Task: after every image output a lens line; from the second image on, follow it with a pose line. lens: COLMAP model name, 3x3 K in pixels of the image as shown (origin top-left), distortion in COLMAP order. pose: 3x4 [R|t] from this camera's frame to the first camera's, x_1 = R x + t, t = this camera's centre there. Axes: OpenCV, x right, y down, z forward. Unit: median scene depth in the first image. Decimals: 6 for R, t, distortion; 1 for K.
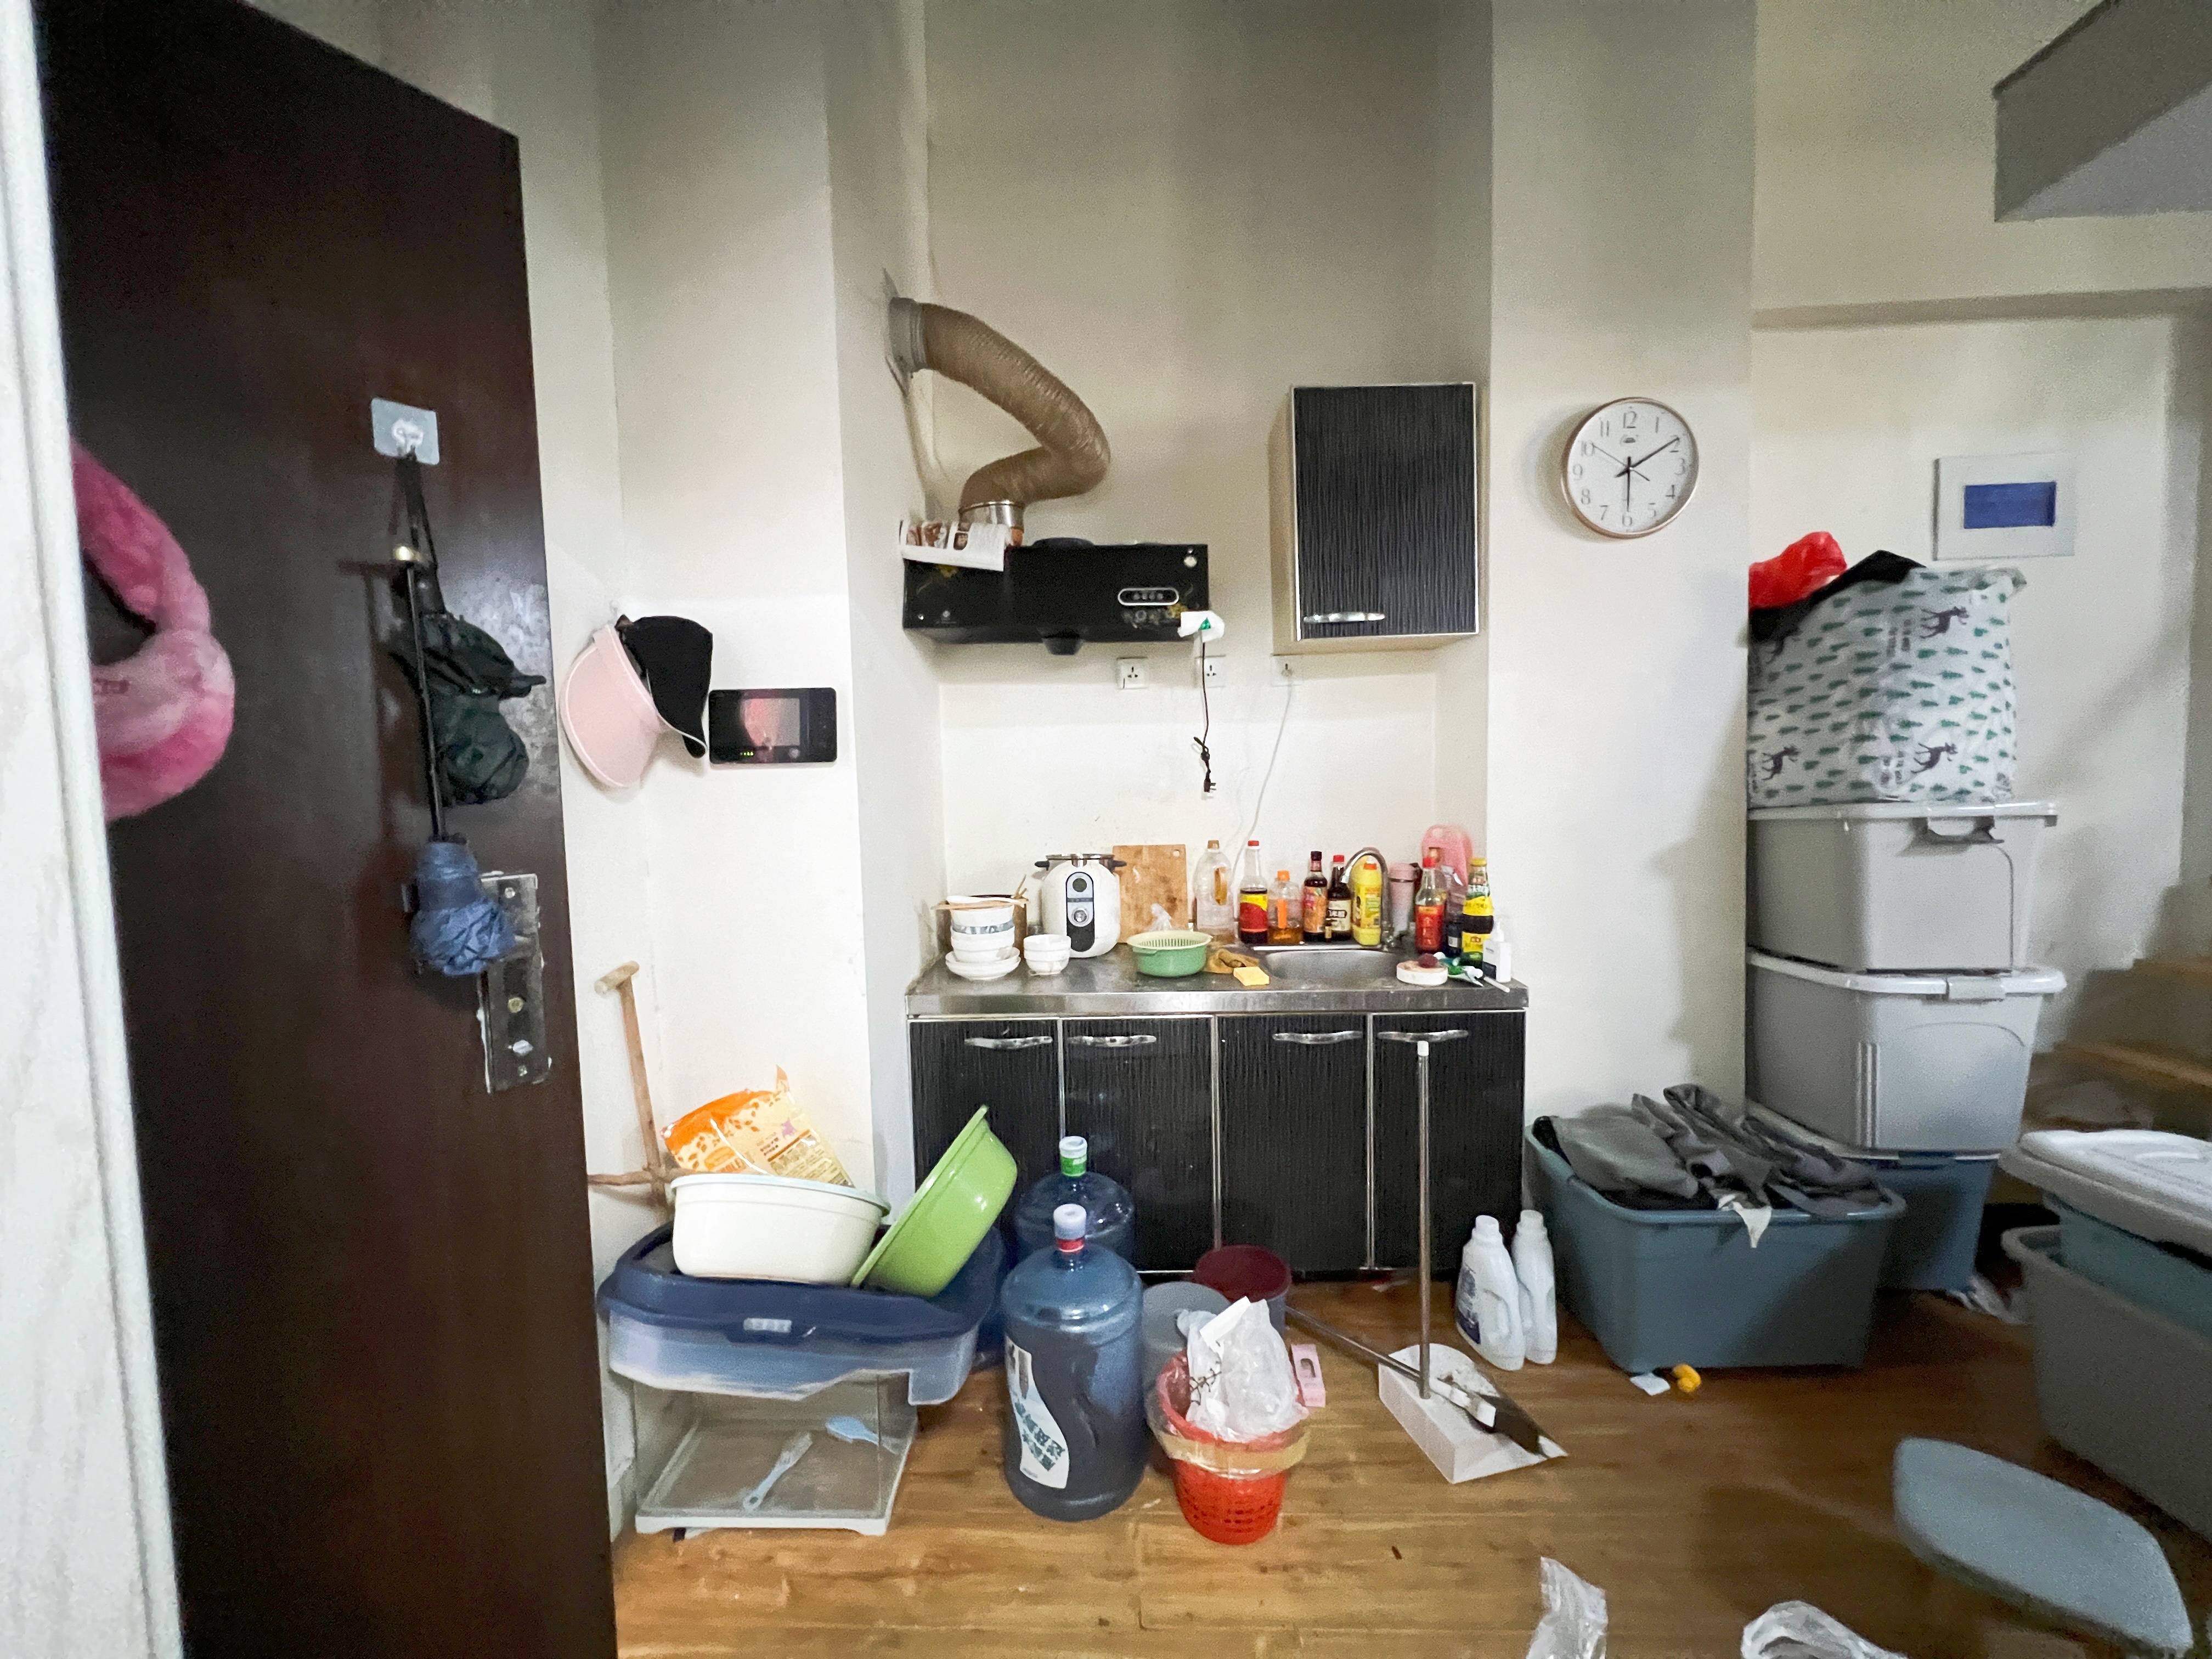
lens RADIAL K [[884.1, 0, 1105.9], [0, 884.1, 823.7], [0, 0, 1]] dist [0.001557, 0.000071]
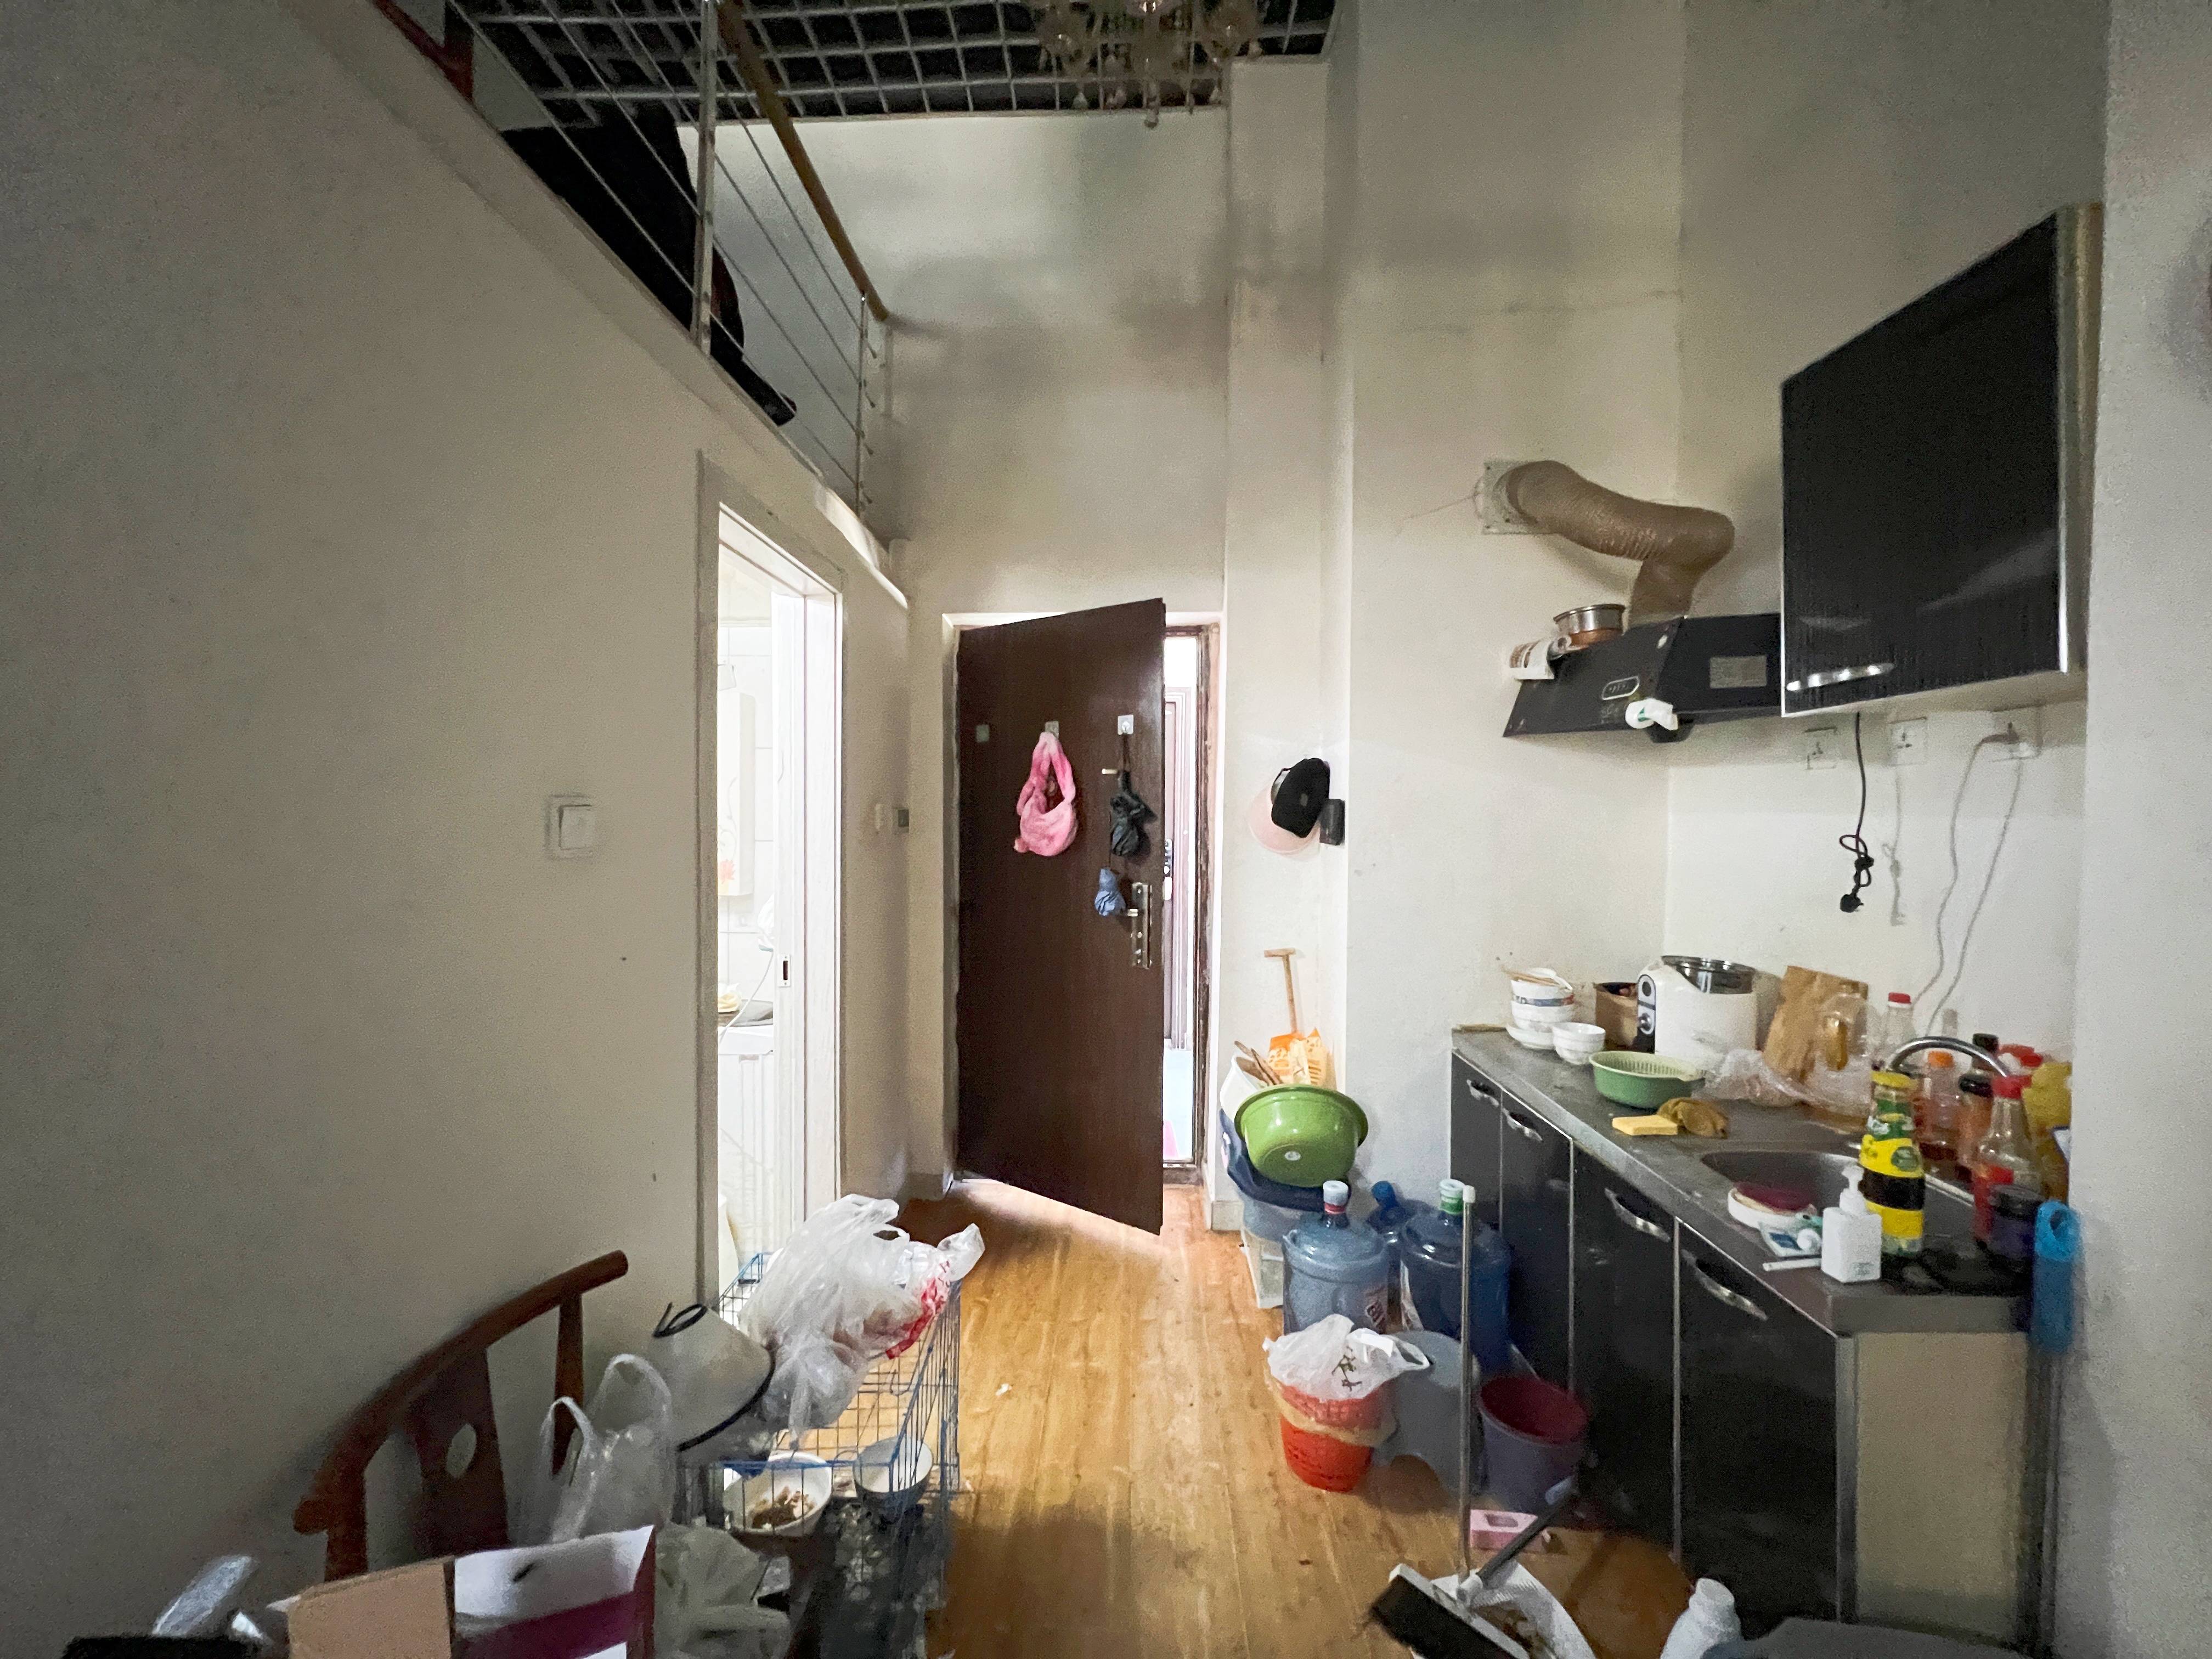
lens RADIAL K [[884.1, 0, 1105.9], [0, 884.1, 823.7], [0, 0, 1]] dist [0.001557, 0.000071]
pose [[-0.006368, 0.039054, -0.999217, 1.247393], [-0.069366, 0.996813, 0.039402, -0.140703], [0.997571, 0.069562, -0.003639, 0.585543]]
